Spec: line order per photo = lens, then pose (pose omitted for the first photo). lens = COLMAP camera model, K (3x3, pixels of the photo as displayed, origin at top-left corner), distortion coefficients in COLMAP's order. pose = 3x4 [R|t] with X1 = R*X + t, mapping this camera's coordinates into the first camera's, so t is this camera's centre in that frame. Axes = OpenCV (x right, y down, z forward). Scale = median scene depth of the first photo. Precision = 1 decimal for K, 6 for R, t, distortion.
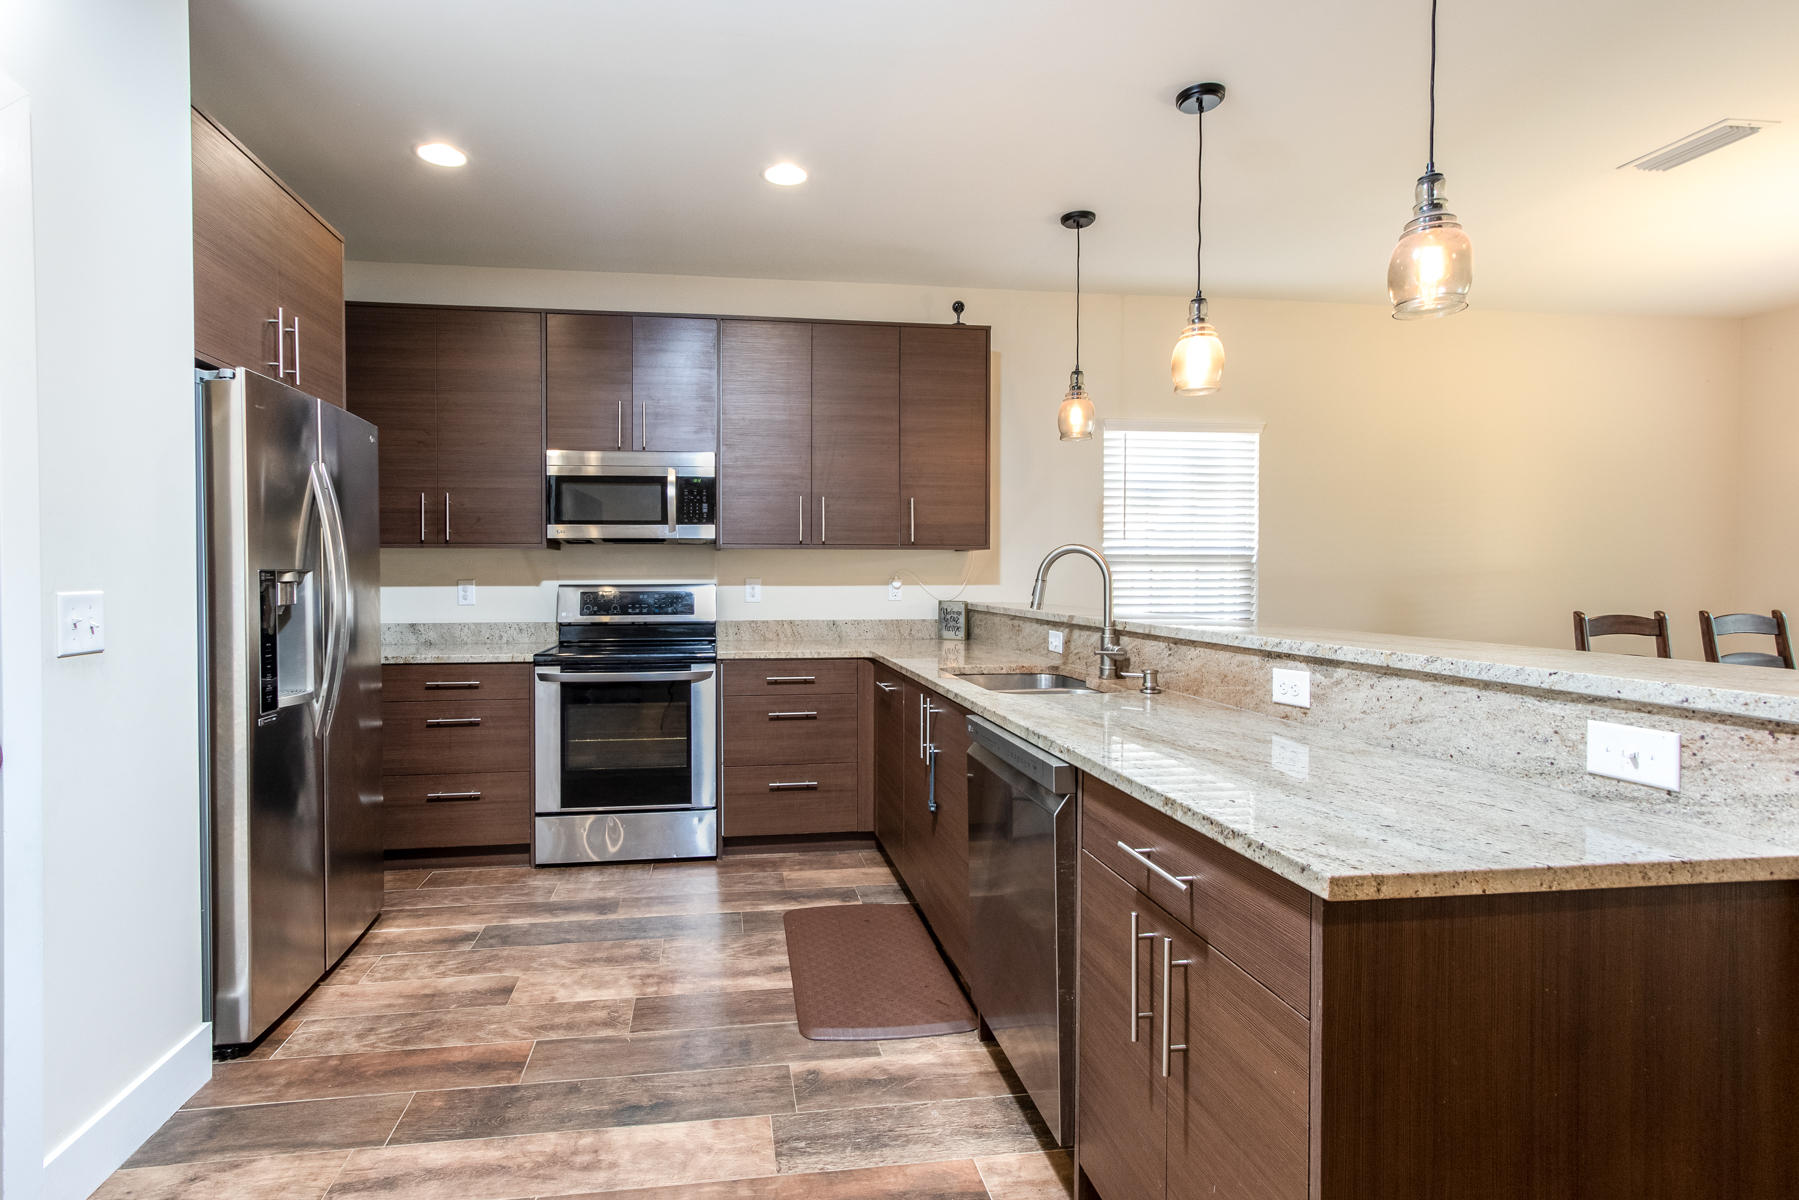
lens RADIAL K [[845.5, 0, 897.9], [0, 845.5, 596.4], [0, 0, 1]] dist [0.005858, -0.000304]
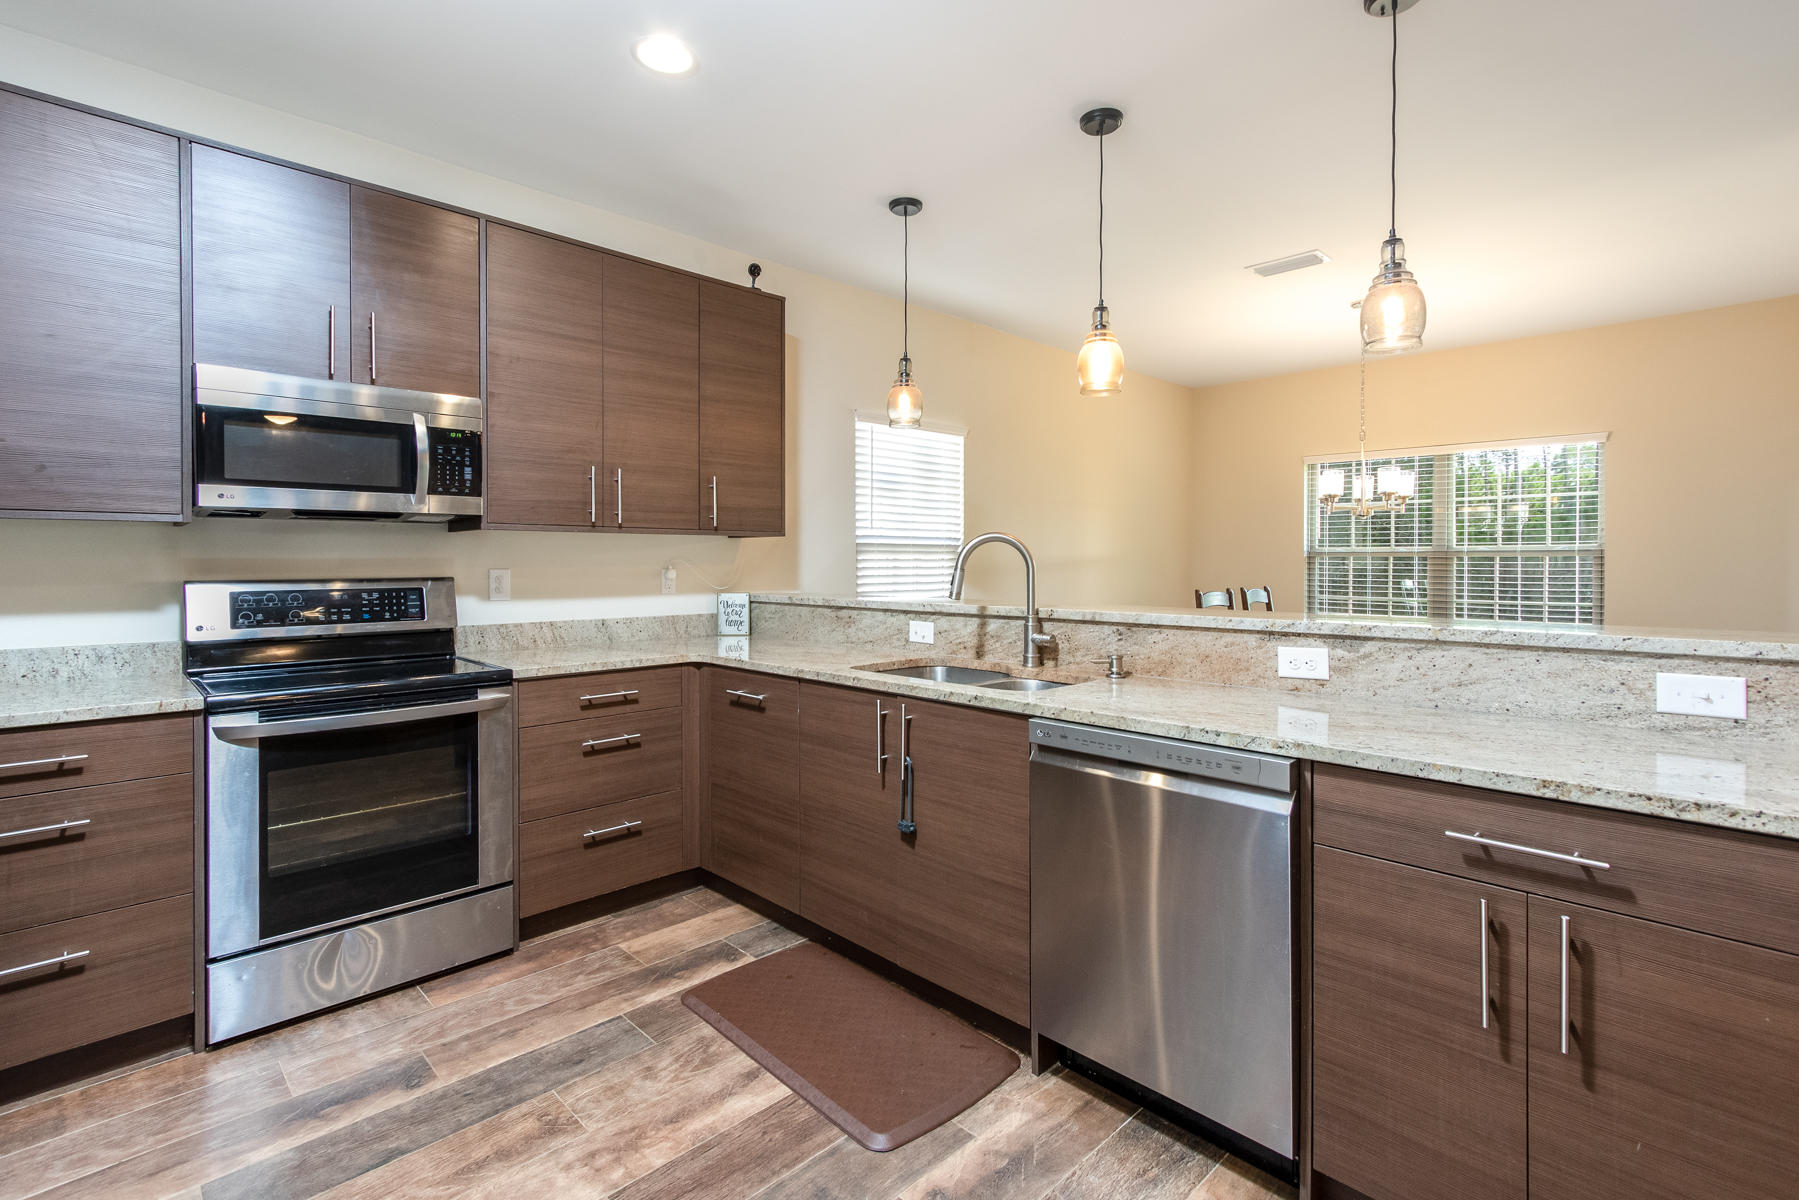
lens RADIAL K [[796.6, 0, 849.6], [0, 796.6, 571.8], [0, 0, 1]] dist [0.006377, 0.000362]
pose [[0.827407, -0.008700, 0.561535, -0.370084], [0.016419, 0.999827, -0.008702, -0.008506], [-0.561362, 0.016420, 0.827407, 0.265946]]
